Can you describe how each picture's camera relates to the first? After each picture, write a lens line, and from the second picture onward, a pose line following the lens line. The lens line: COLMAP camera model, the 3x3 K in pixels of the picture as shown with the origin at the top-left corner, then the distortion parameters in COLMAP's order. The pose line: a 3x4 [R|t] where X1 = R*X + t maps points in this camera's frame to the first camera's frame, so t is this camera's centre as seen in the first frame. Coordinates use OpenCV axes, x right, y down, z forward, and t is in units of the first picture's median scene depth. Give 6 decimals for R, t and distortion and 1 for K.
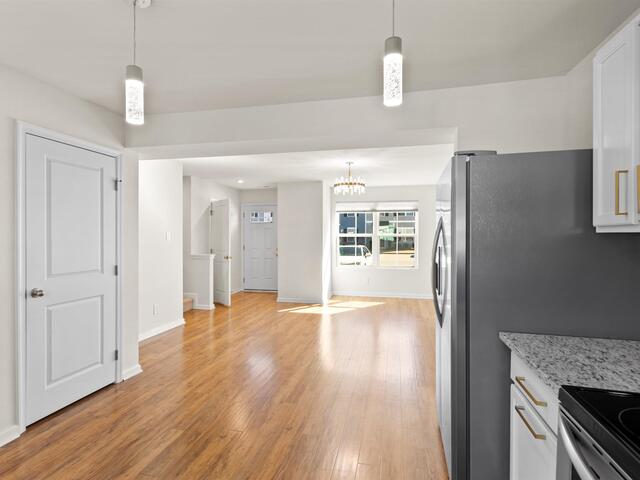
lens RADIAL K [[341.3, 0, 321.7], [0, 341.3, 217.0], [0, 0, 1]] dist [0.003442, 0.000416]
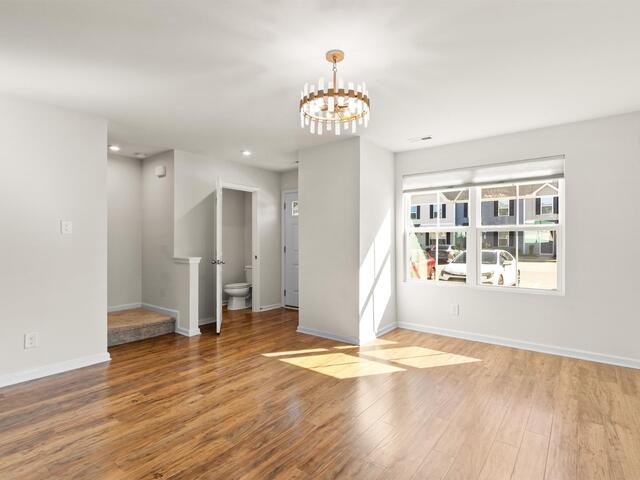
lens RADIAL K [[337.6, 0, 317.0], [0, 337.6, 236.3], [0, 0, 1]] dist [0.003265, 0.000928]
pose [[0.899319, -0.004085, -0.437274, 0.183070], [0.023927, 0.998918, 0.039876, 0.039370], [0.436638, -0.046324, 0.898444, 0.435467]]
